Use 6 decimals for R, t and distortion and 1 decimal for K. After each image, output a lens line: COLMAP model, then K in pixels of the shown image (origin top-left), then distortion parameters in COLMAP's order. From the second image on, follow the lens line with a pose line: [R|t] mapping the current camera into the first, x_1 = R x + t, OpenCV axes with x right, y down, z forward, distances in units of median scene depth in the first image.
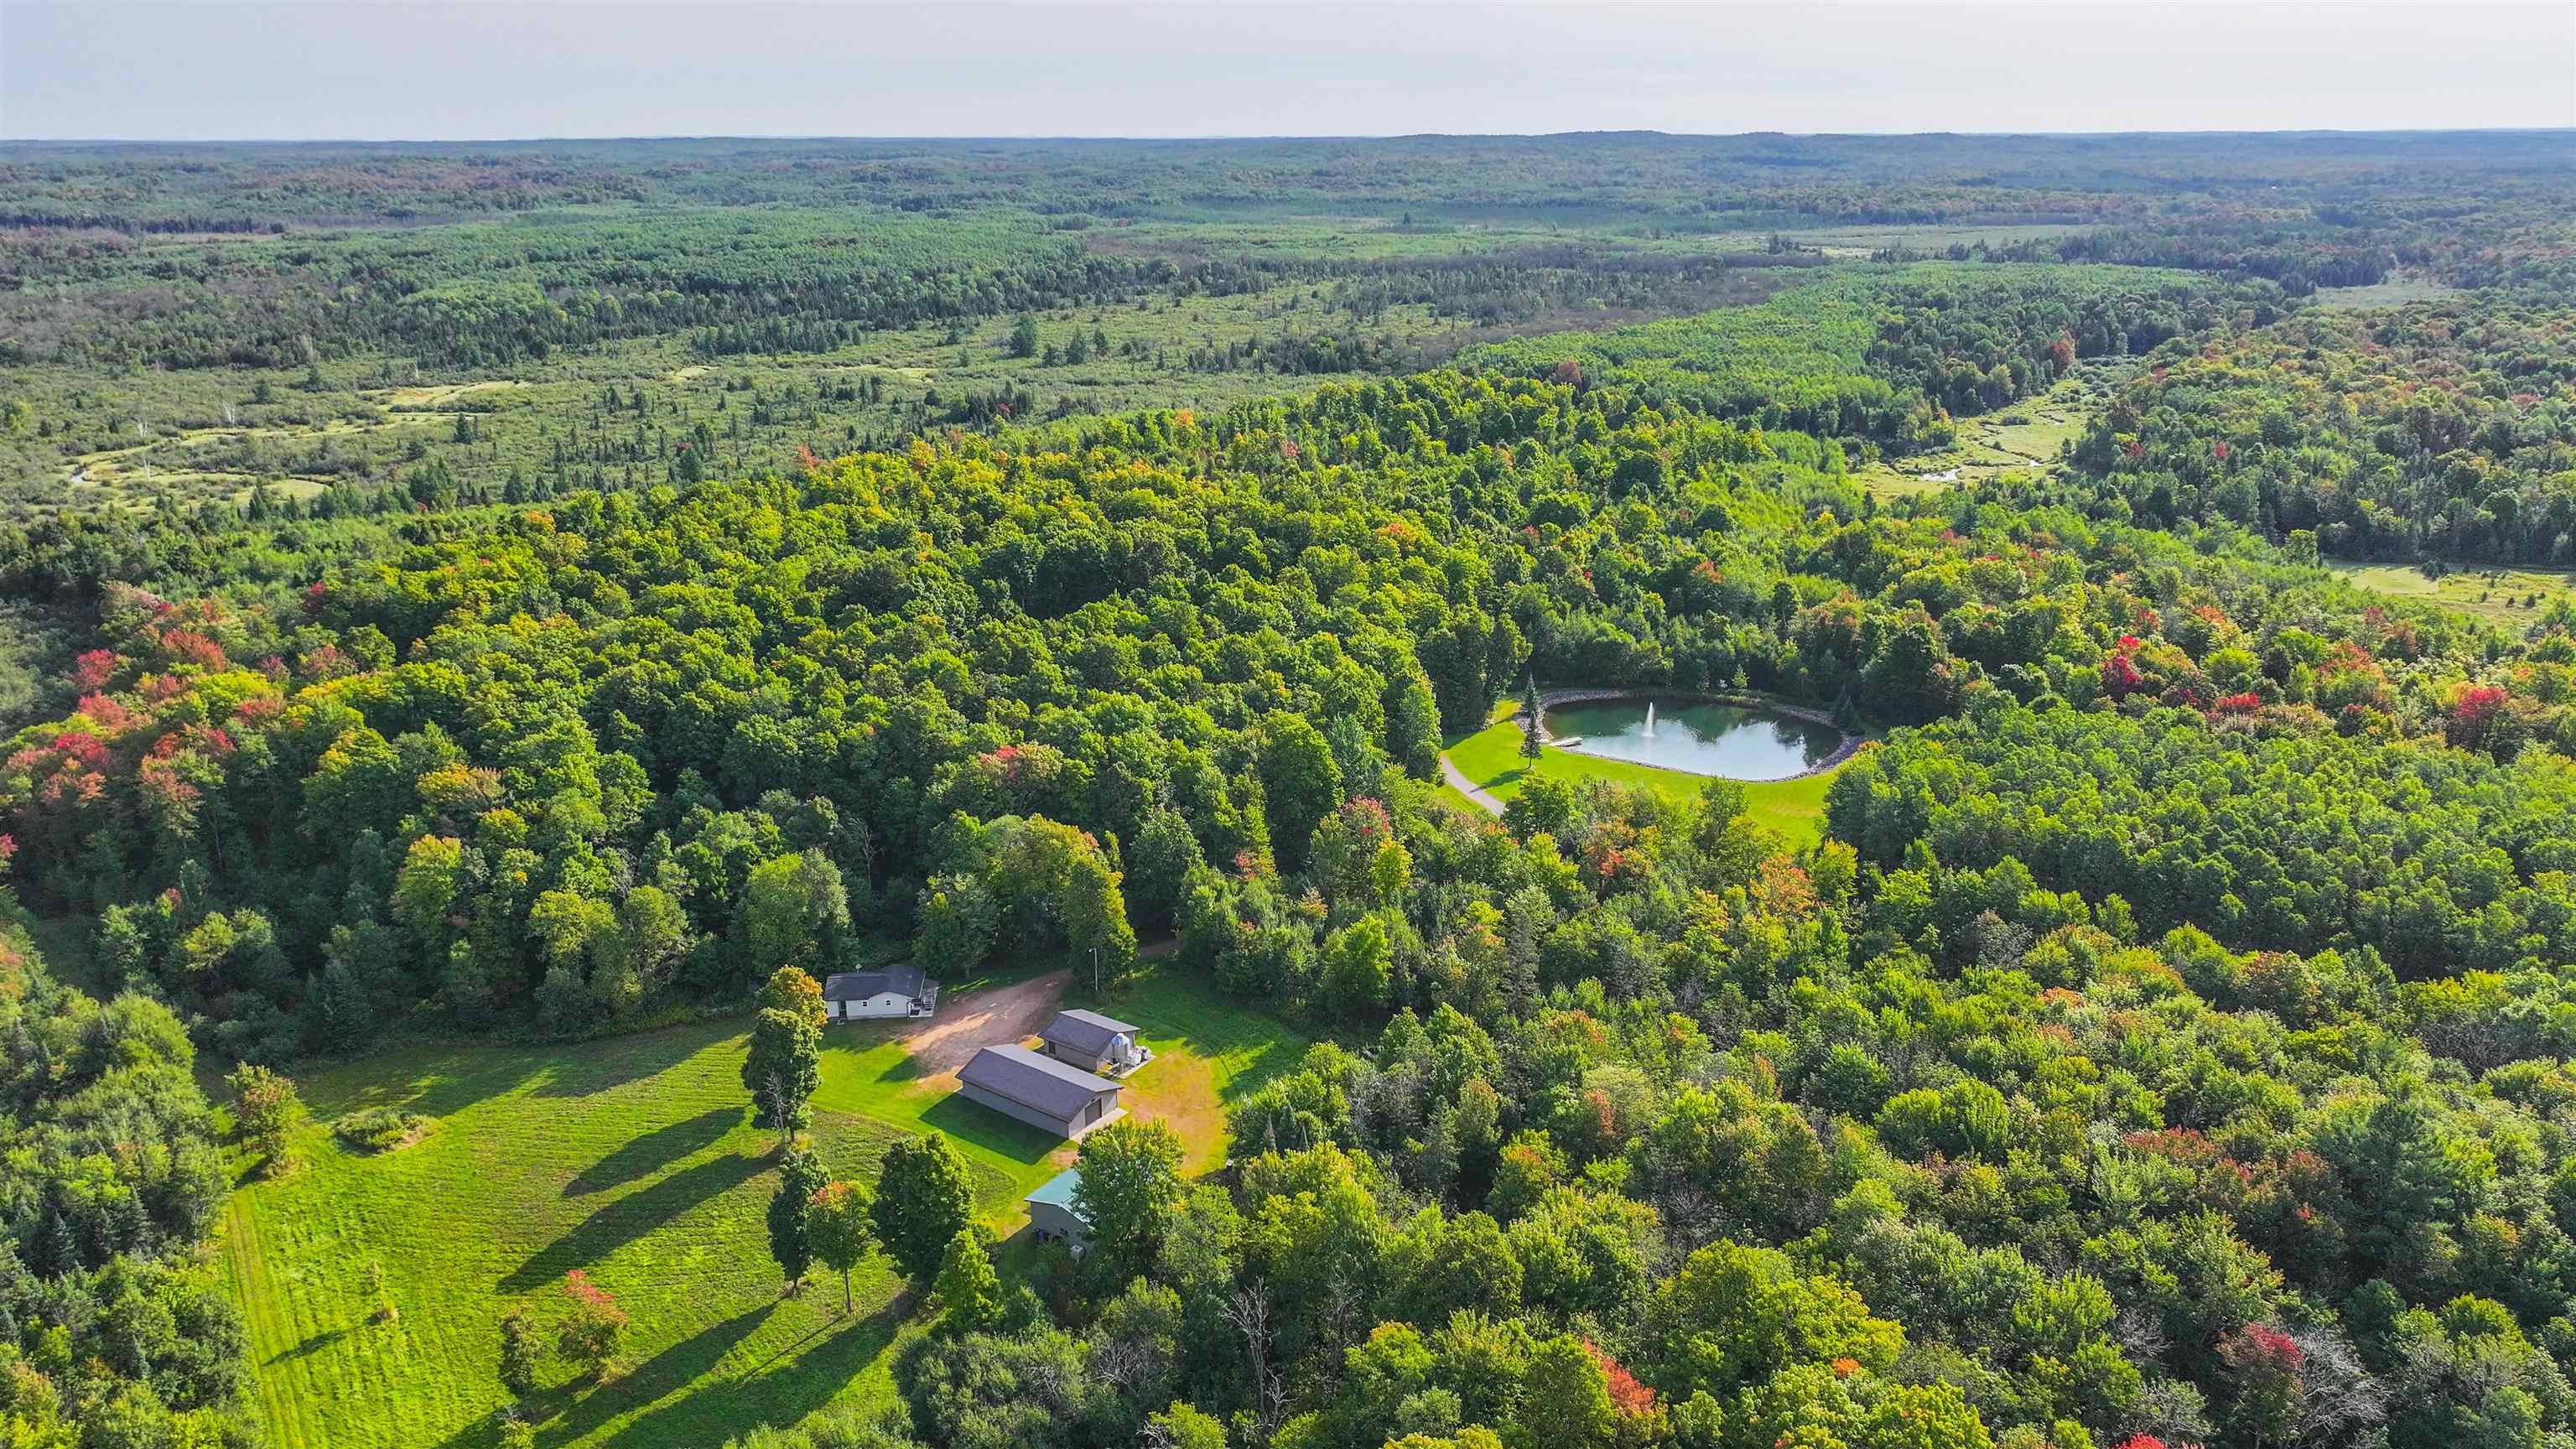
lens RADIAL K [[1811.1, 0, 1306.3], [0, 1811.1, 717.0], [0, 0, 1]] dist [0.002888, 0.000374]
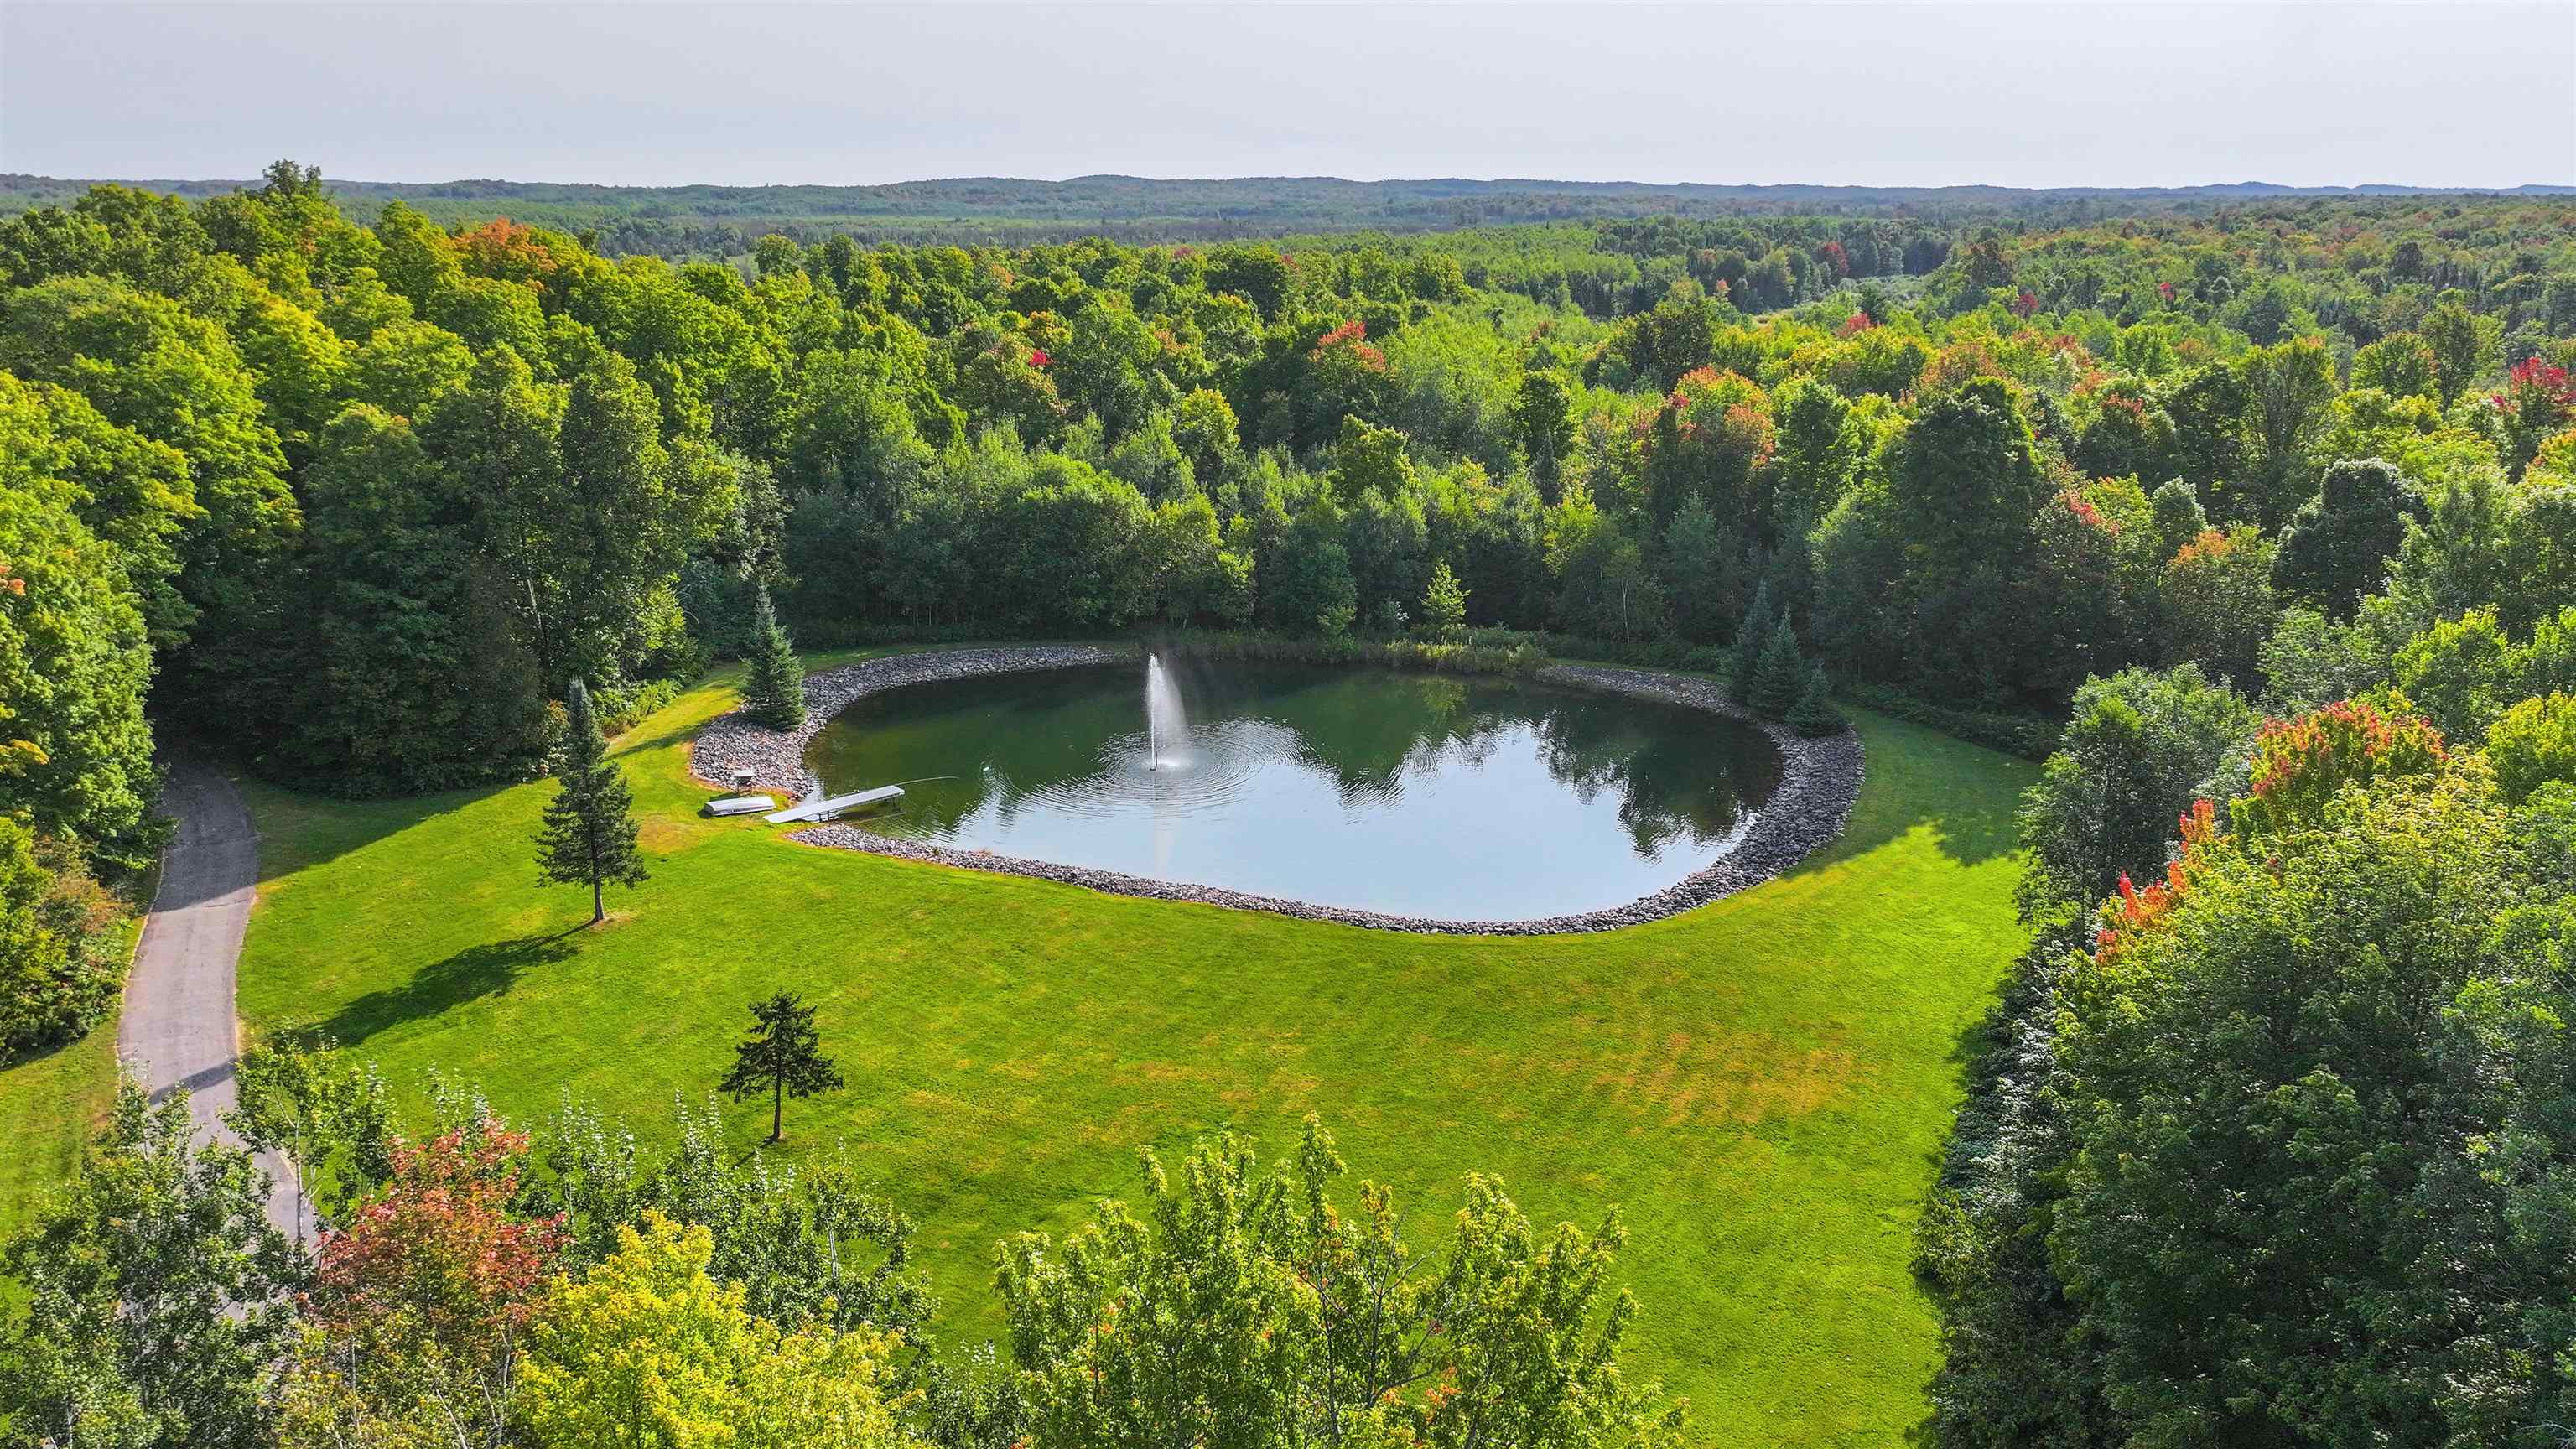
lens RADIAL K [[1811.1, 0, 1306.3], [0, 1811.1, 717.0], [0, 0, 1]] dist [0.002888, 0.000374]
pose [[0.986732, -0.042452, 0.156711, 0.154344], [0.047854, 0.998378, -0.030856, 0.011222], [-0.155146, 0.037946, 0.987162, 0.647466]]
